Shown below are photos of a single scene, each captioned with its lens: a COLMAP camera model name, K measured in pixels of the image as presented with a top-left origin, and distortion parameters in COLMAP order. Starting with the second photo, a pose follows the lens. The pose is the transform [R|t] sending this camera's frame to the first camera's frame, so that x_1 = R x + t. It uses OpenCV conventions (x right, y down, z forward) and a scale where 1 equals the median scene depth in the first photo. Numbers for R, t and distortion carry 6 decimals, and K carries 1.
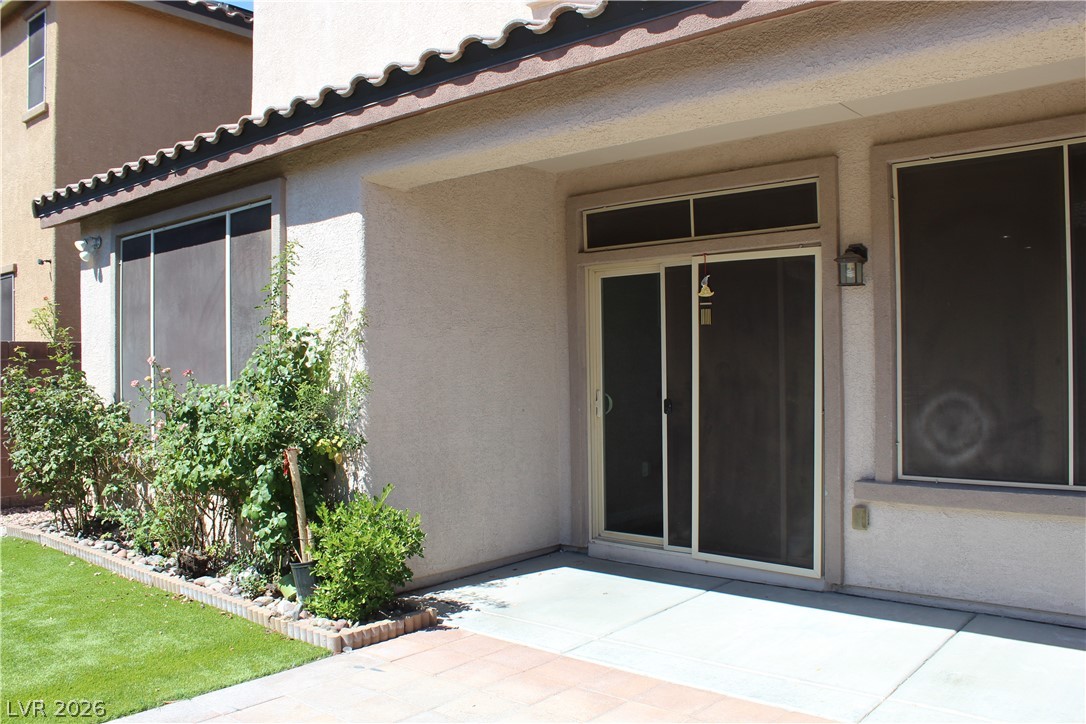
lens RADIAL K [[900.6, 0, 542.7], [0, 900.6, 359.7], [0, 0, 1]] dist [-0.166334, 0.142926]
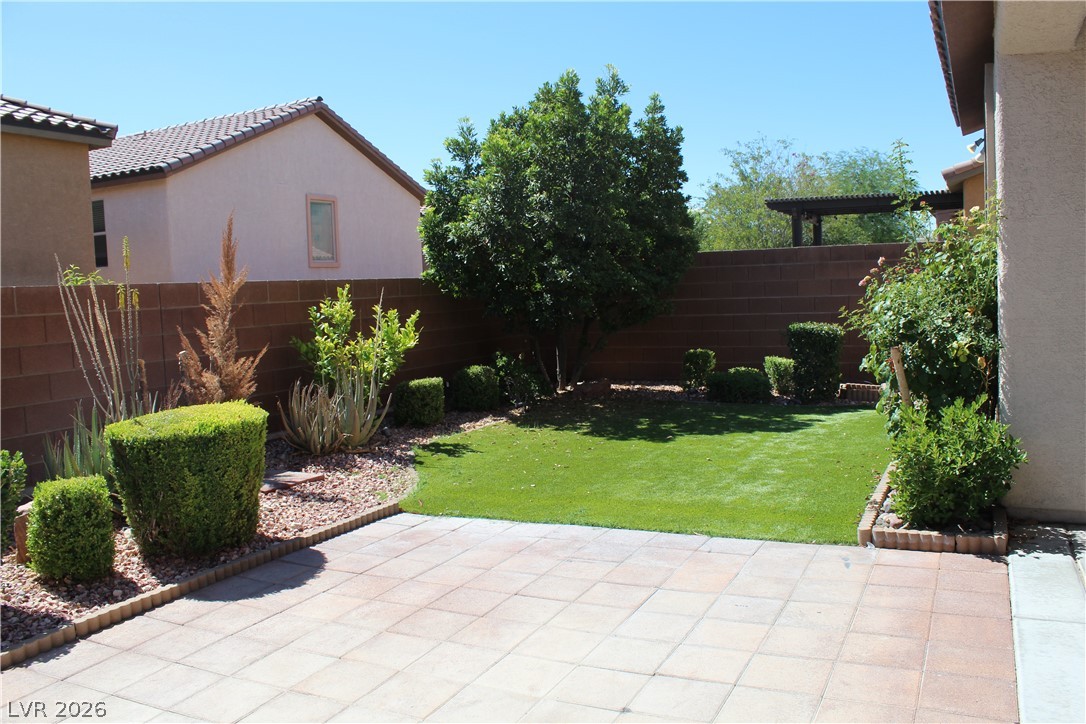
lens RADIAL K [[900.6, 0, 548.4], [0, 900.6, 356.3], [0, 0, 1]] dist [-0.166334, 0.142926]
pose [[0.247367, 0.077787, -0.965794, 0.543019], [0.045911, 0.994712, 0.091875, -0.001243], [0.967834, -0.067067, 0.242487, 0.331582]]
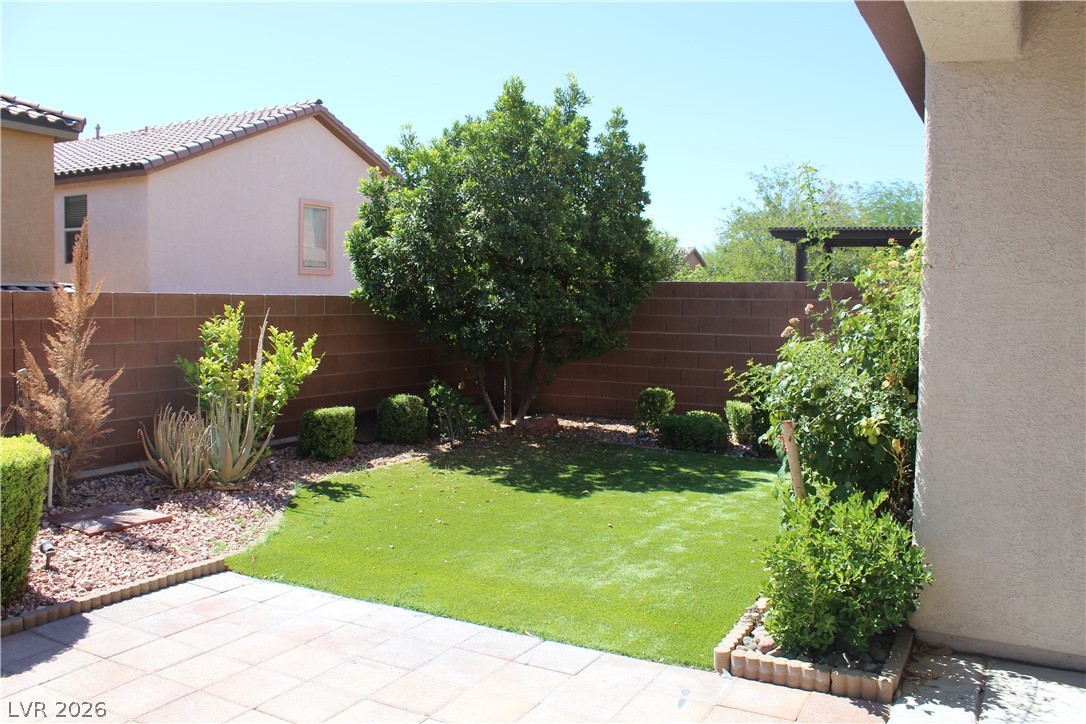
lens RADIAL K [[900.6, 0, 554.4], [0, 900.6, 355.0], [0, 0, 1]] dist [-0.166334, 0.142926]
pose [[0.210737, 0.072662, -0.974838, 0.425036], [-0.004184, 0.997291, 0.073432, -0.018529], [0.977534, -0.011396, 0.210470, 0.558488]]
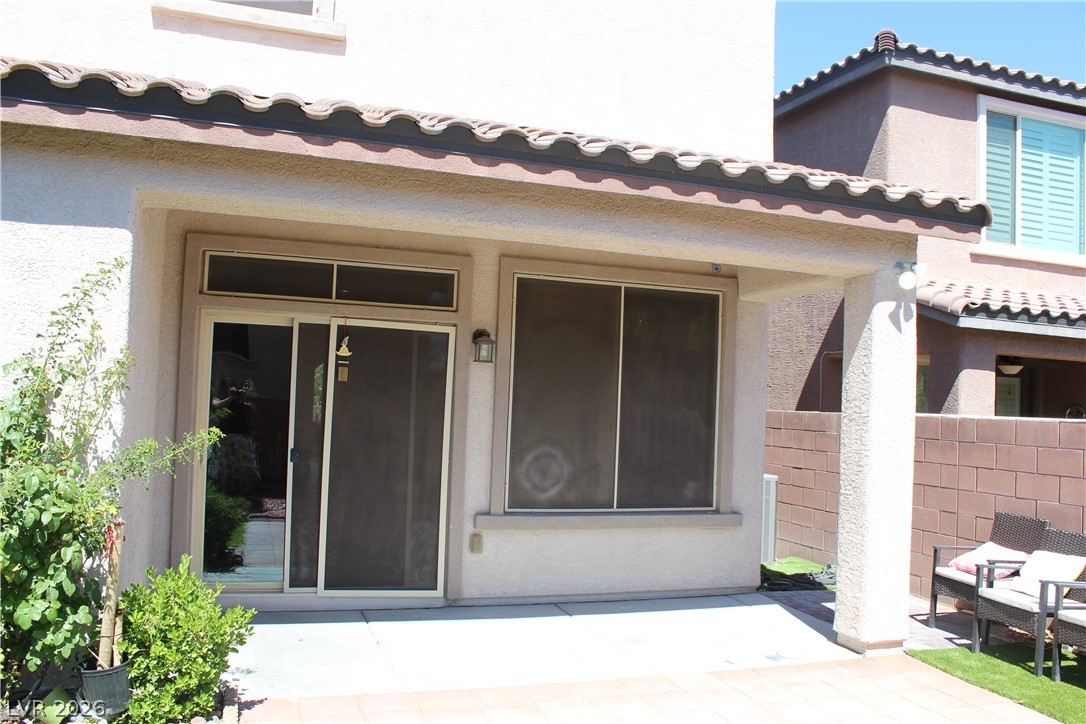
lens RADIAL K [[900.6, 0, 535.4], [0, 900.6, 363.7], [0, 0, 1]] dist [-0.166334, 0.142926]
pose [[0.513416, 0.068468, 0.855404, -0.695312], [-0.051989, 0.997463, -0.048635, -0.021595], [-0.856563, -0.019502, 0.515673, 0.253675]]
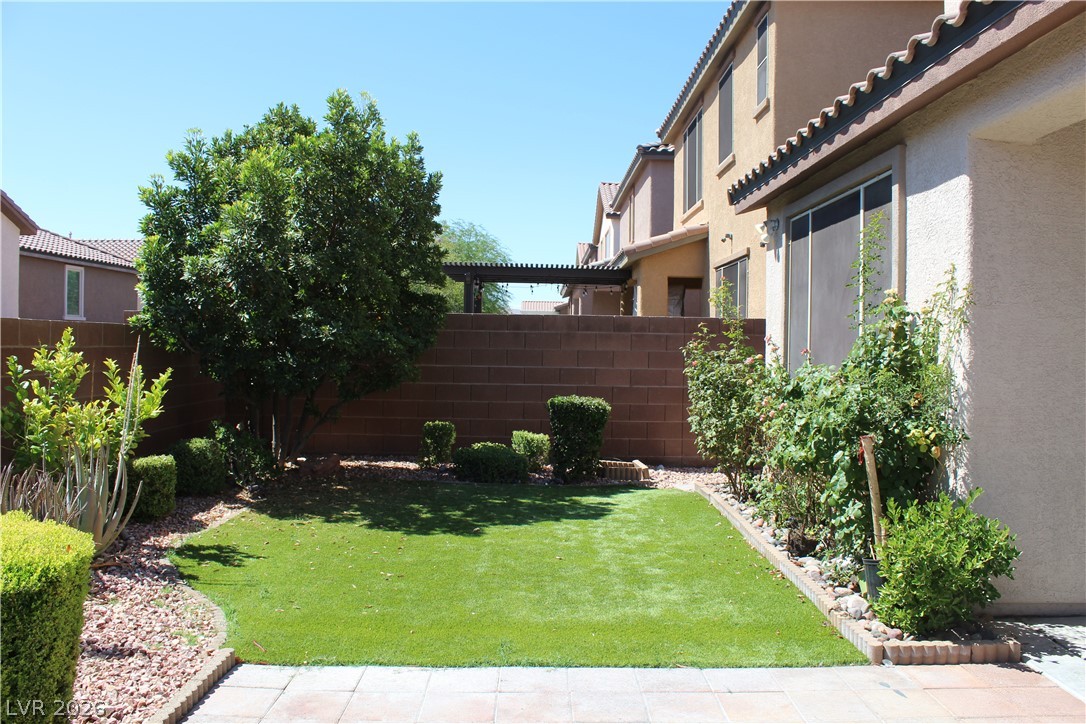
lens RADIAL K [[900.6, 0, 540.0], [0, 900.6, 359.6], [0, 0, 1]] dist [-0.166334, 0.142926]
pose [[0.652788, 0.036549, -0.756658, 0.173002], [-0.016346, 0.999282, 0.034166, -0.005908], [0.757364, -0.009935, 0.652917, 0.122343]]
